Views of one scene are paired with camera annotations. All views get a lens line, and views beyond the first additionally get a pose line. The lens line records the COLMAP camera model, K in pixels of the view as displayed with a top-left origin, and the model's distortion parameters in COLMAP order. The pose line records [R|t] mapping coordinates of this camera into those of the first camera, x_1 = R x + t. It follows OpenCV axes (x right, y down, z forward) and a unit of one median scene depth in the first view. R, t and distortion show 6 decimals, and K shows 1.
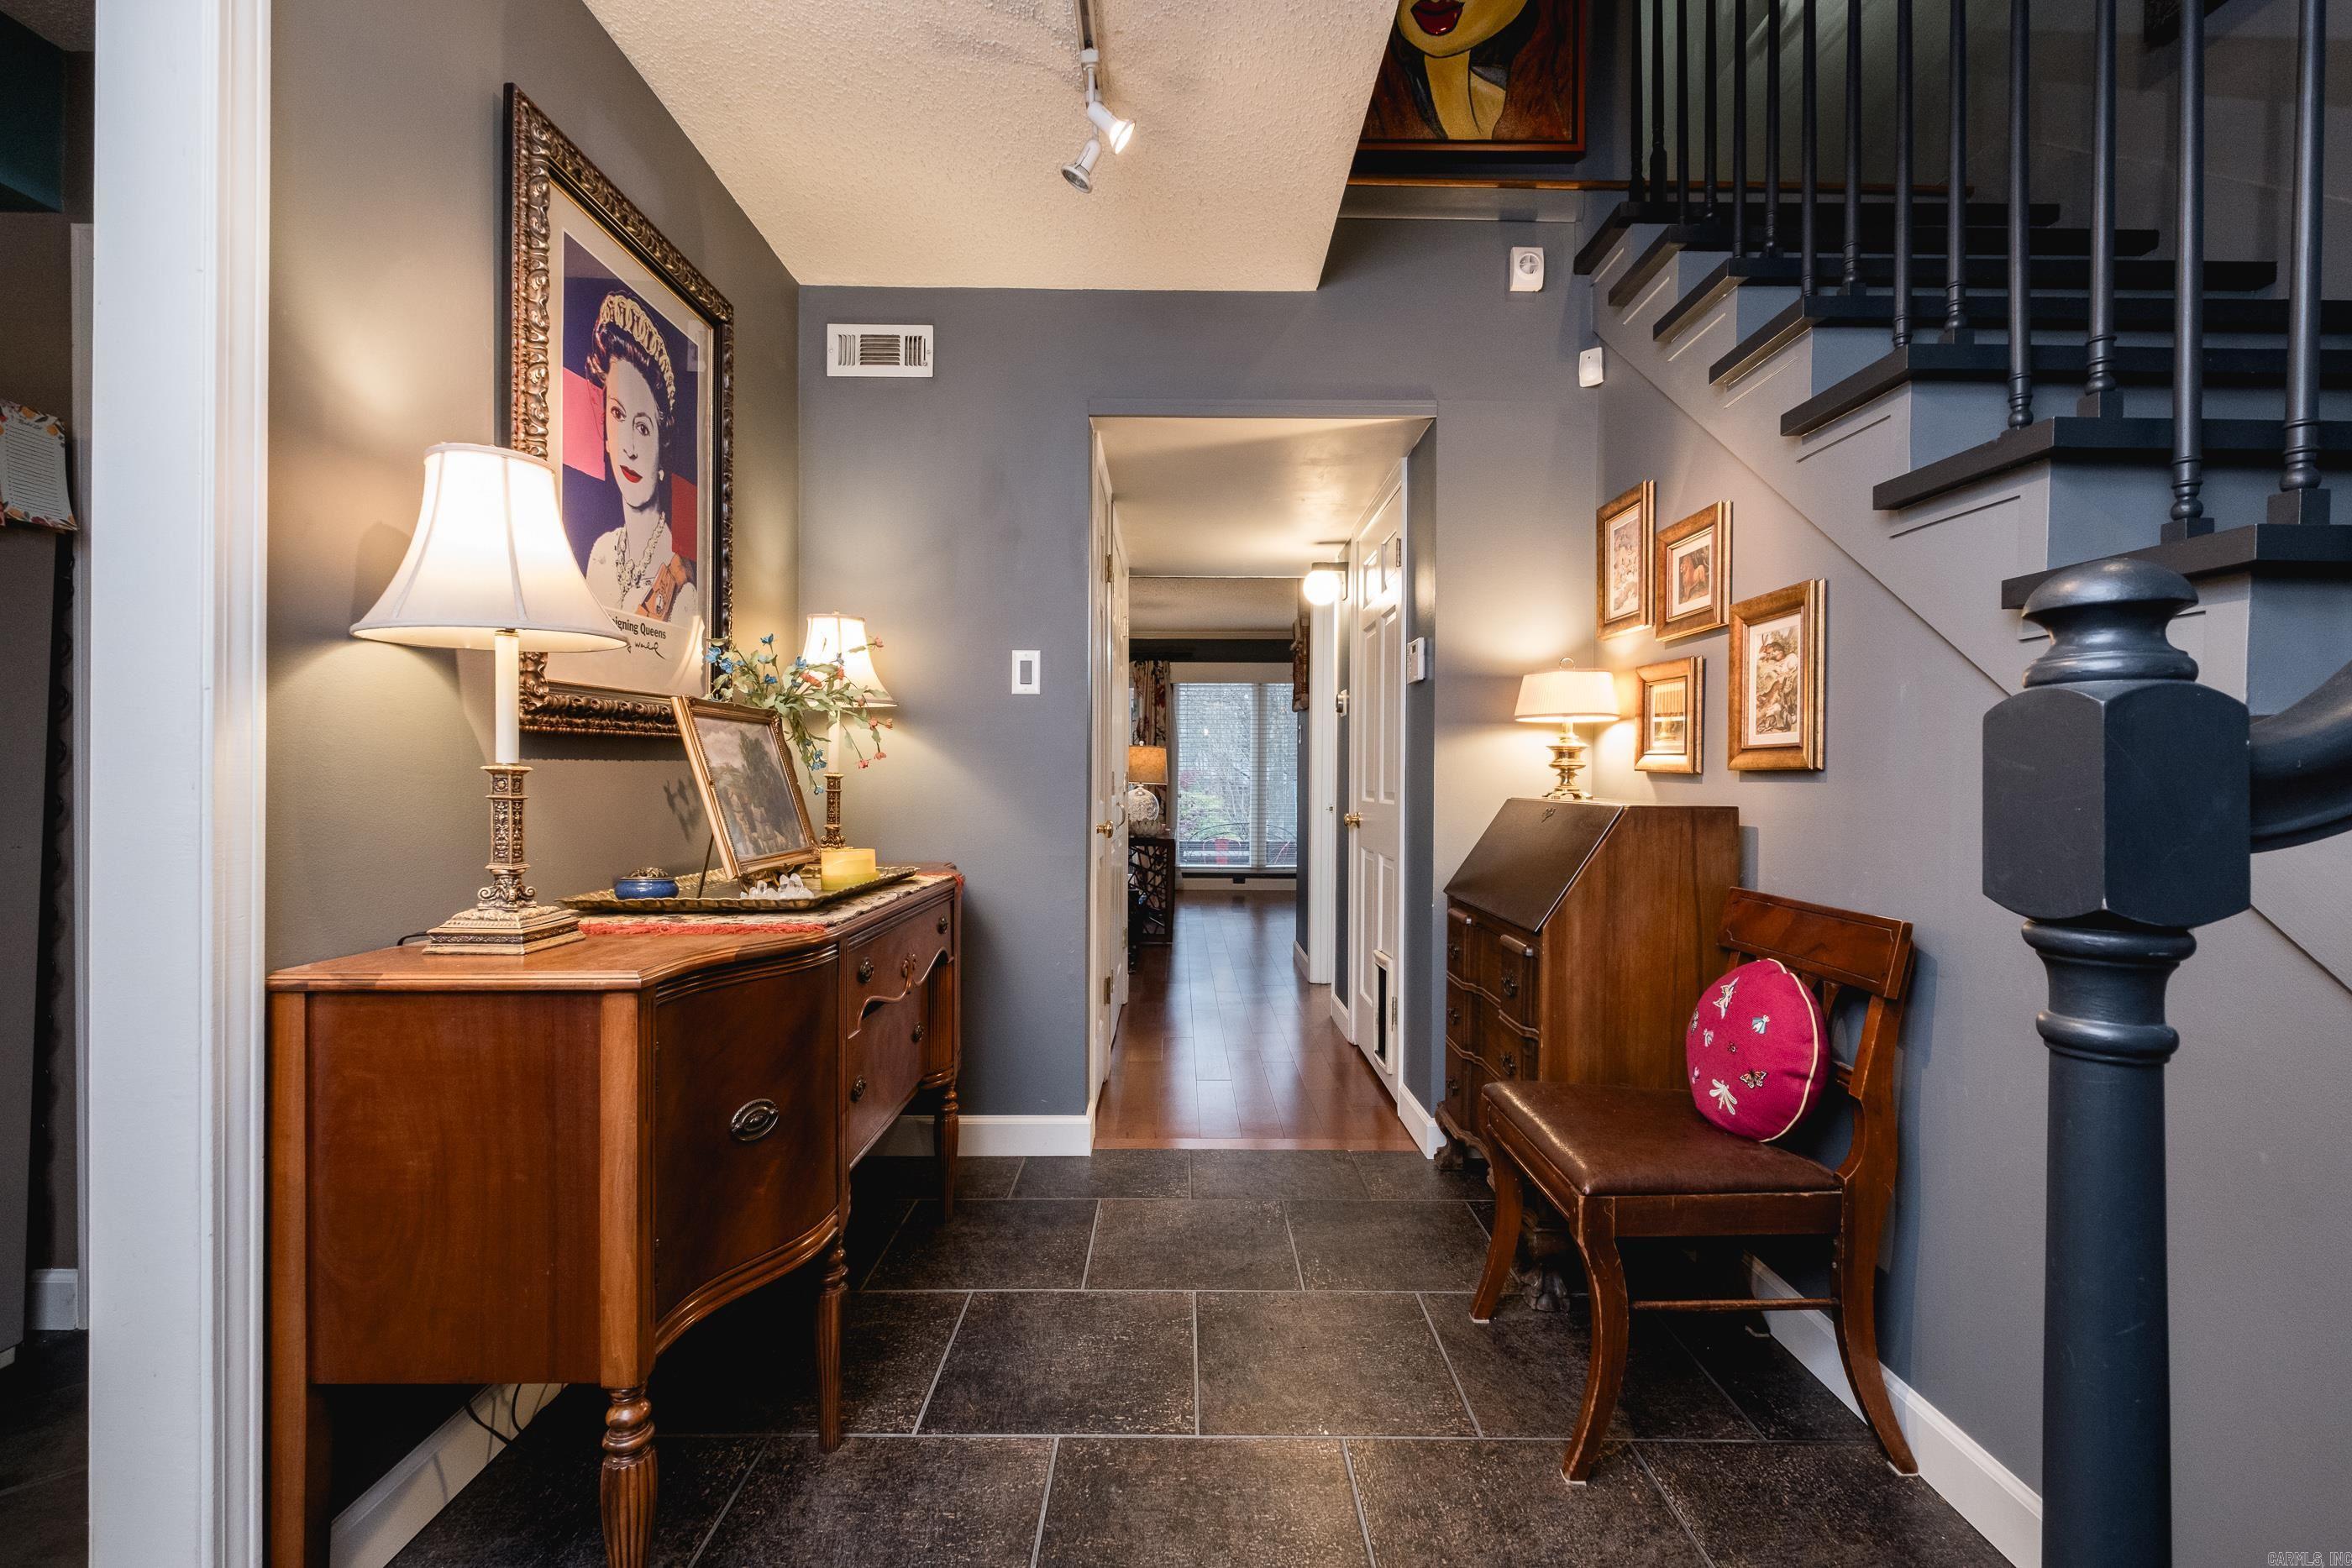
lens RADIAL K [[1004.7, 0, 1168.0], [0, 1004.7, 789.7], [0, 0, 1]] dist [-0.001762, -0.001100]
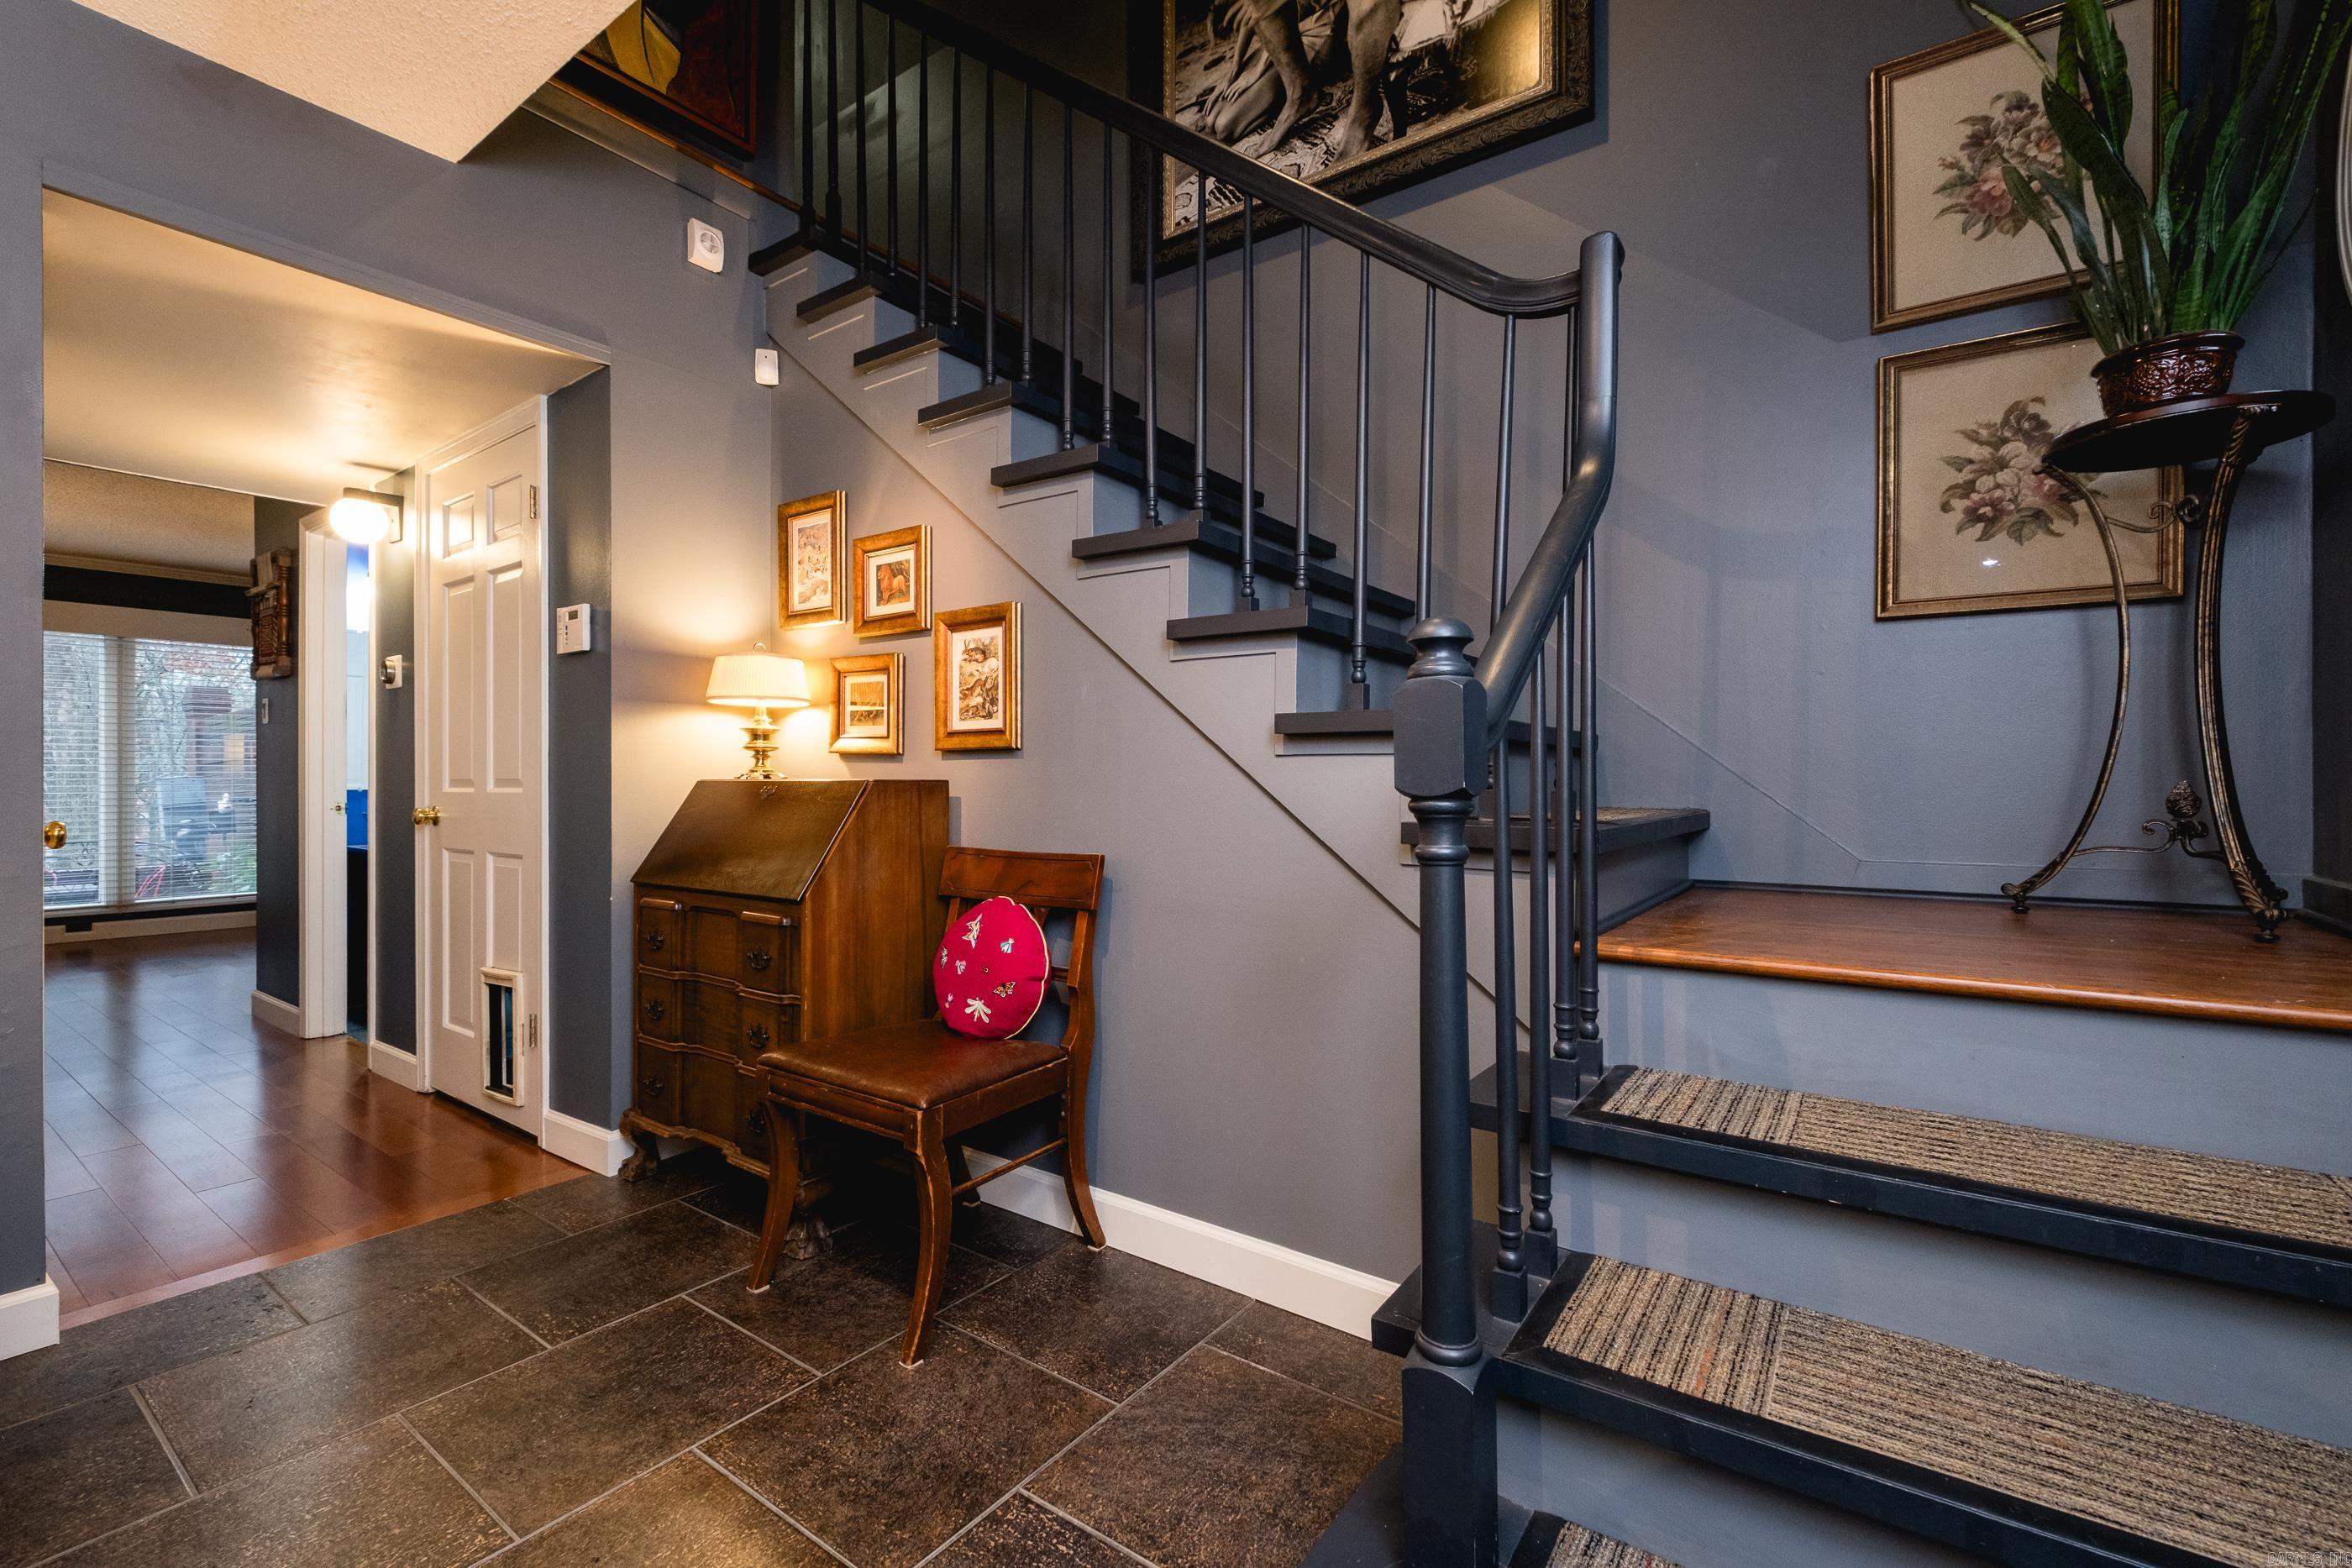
lens RADIAL K [[989.9, 0, 1201.4], [0, 989.9, 789.7], [0, 0, 1]] dist [-0.003639, -0.000808]
pose [[0.578983, -0.013274, 0.815232, -0.197450], [0.012610, 0.999894, 0.007325, 0.020281], [-0.815242, 0.006038, 0.579089, 0.049656]]
